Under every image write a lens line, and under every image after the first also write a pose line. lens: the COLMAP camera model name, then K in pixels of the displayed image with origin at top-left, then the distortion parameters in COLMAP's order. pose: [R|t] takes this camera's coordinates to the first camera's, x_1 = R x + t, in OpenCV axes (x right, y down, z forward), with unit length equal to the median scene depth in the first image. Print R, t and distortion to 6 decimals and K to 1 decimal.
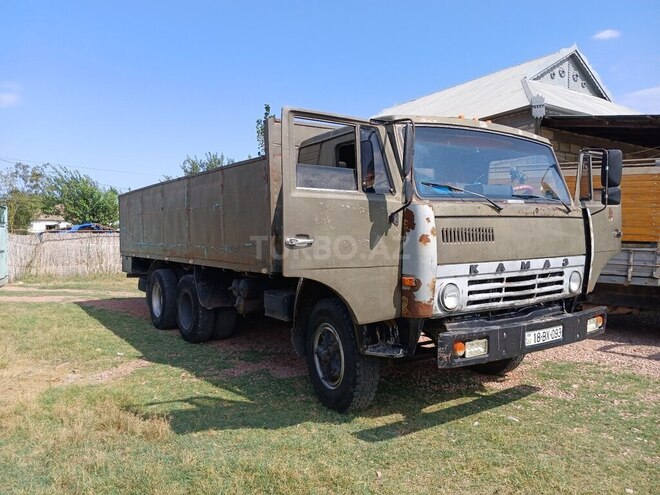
lens RADIAL K [[509.7, 0, 330.0], [0, 509.7, 247.5], [0, 0, 1]] dist [0.064062, -0.132350]
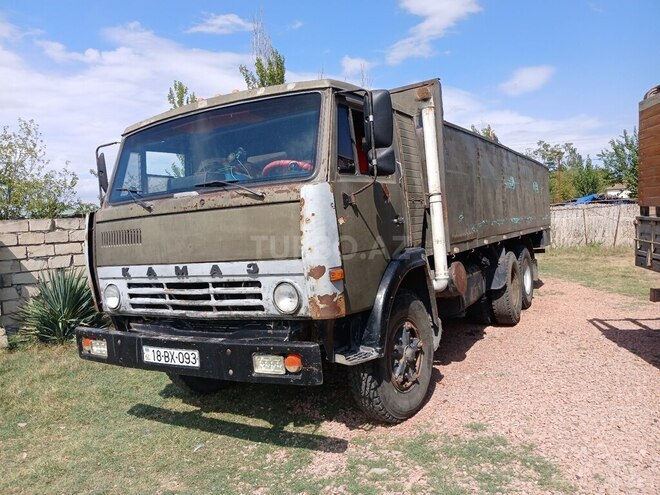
lens RADIAL K [[509.7, 0, 330.0], [0, 509.7, 247.5], [0, 0, 1]] dist [0.064062, -0.132350]
pose [[0.419779, 0.019427, -0.907419, 1.262551], [0.040544, 0.998372, 0.040131, -0.027259], [0.906720, -0.053636, 0.418308, 0.884904]]
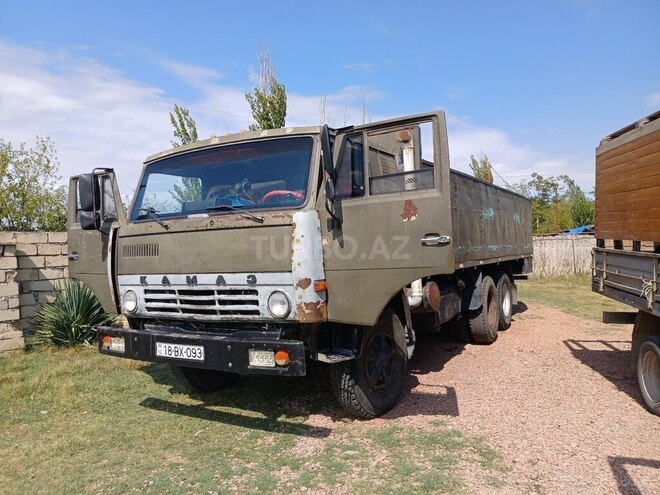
lens RADIAL K [[512.8, 0, 334.7], [0, 512.8, 248.3], [0, 0, 1]] dist [0.060131, -0.132632]
pose [[0.425178, -0.004616, -0.905098, 1.429008], [0.007385, 0.999971, -0.001630, -0.023054], [0.905080, -0.005991, 0.425200, 0.838306]]
